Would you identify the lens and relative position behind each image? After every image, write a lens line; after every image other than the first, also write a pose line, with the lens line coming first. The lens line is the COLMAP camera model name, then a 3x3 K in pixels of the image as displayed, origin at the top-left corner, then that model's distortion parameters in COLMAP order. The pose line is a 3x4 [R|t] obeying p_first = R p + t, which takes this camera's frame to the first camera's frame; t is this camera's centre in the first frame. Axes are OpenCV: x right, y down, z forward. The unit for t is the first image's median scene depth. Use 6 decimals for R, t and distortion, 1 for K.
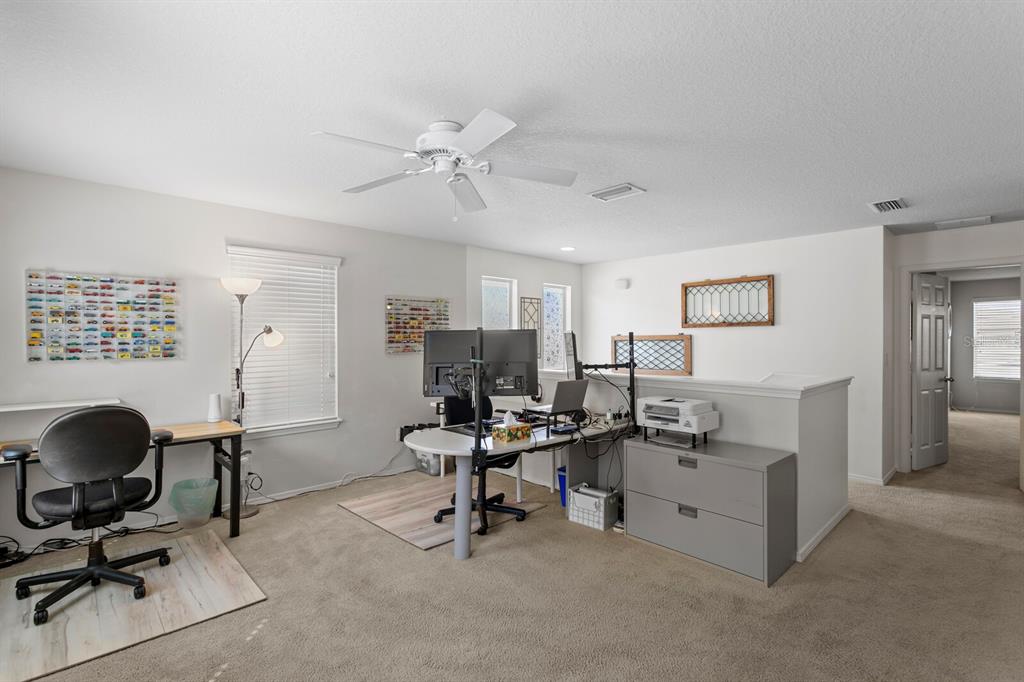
lens RADIAL K [[481.0, 0, 480.6], [0, 481.0, 338.0], [0, 0, 1]] dist [-0.002691, -0.000323]
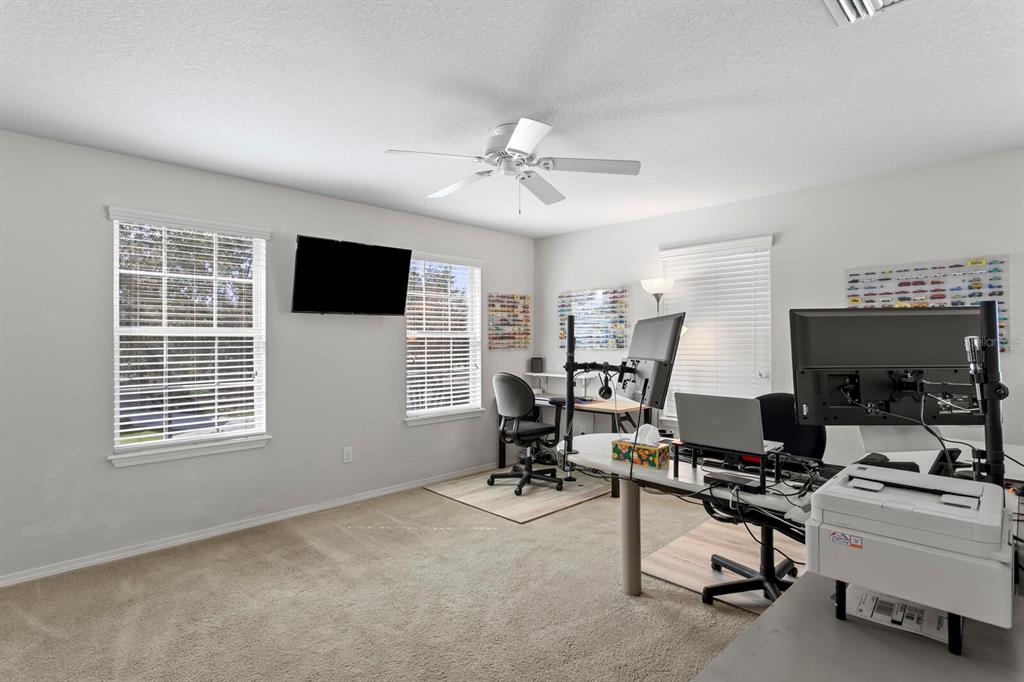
lens RADIAL K [[508.2, 0, 509.6], [0, 508.2, 338.3], [0, 0, 1]] dist [-0.006133, 0.003284]
pose [[0.054049, -0.004071, -0.998530, 0.699788], [0.002829, 0.999988, -0.003924, 0.017613], [0.998534, -0.002612, 0.054060, 0.629673]]
